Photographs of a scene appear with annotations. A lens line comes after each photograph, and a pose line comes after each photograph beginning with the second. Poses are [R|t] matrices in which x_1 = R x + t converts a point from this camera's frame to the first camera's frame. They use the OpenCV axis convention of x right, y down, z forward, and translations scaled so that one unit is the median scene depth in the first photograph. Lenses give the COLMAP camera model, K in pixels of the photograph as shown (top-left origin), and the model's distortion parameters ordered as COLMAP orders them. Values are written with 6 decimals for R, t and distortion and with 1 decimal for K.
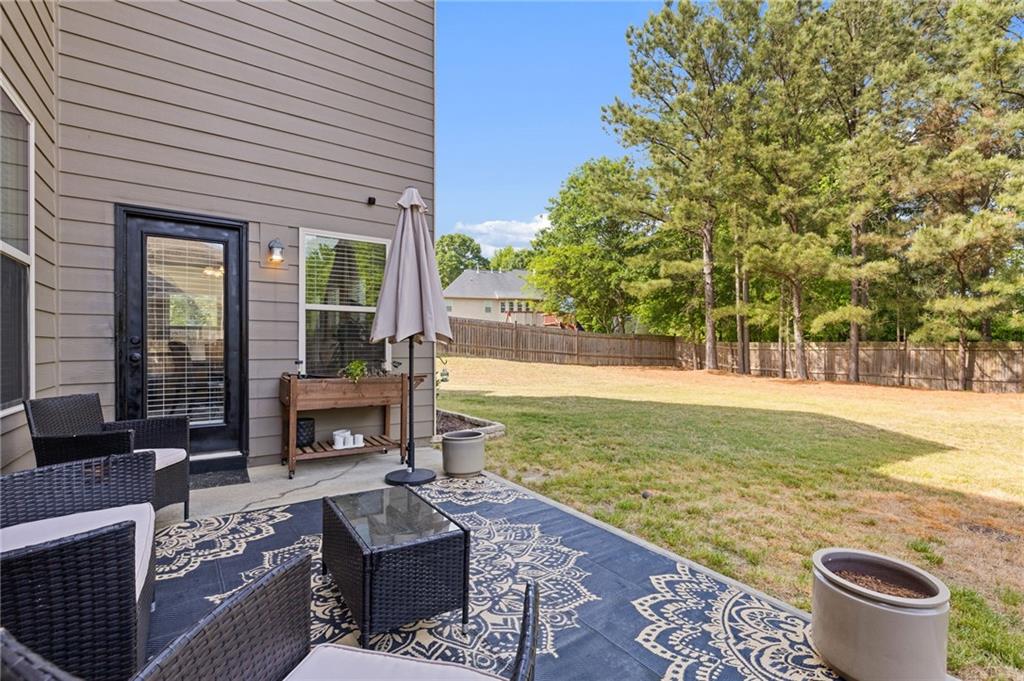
lens RADIAL K [[461.2, 0, 514.4], [0, 461.2, 342.1], [0, 0, 1]] dist [0.005715, -0.000763]
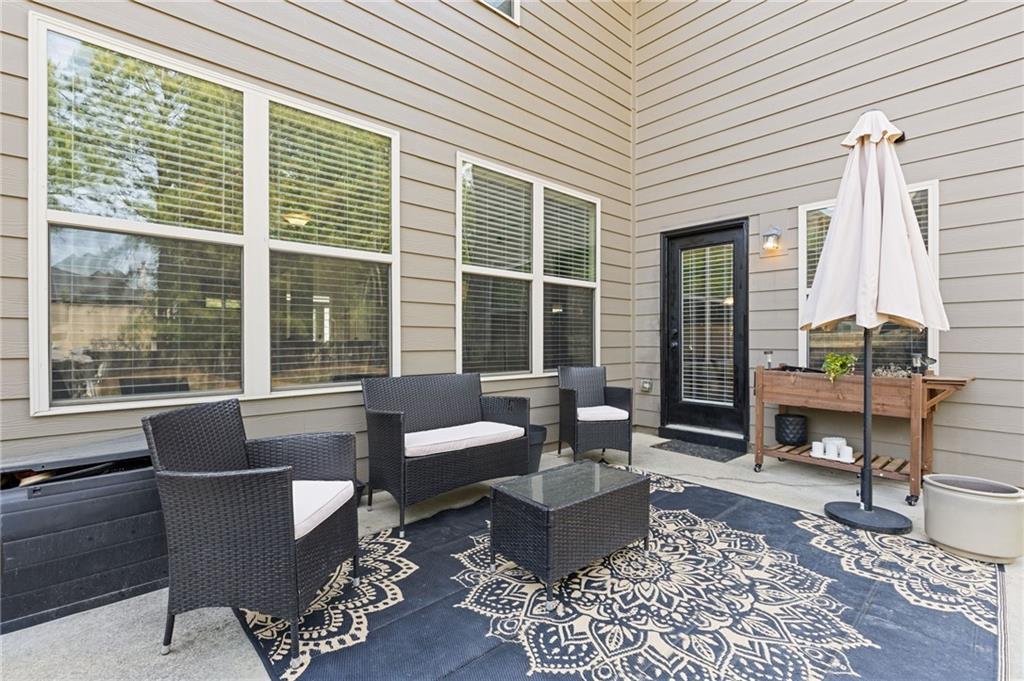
lens RADIAL K [[461.2, 0, 514.4], [0, 461.2, 342.1], [0, 0, 1]] dist [0.005715, -0.000763]
pose [[0.131082, 0.003754, -0.991364, 0.456639], [0.008784, 0.999949, 0.004947, 0.014004], [0.991333, -0.009356, 0.131043, 0.403196]]
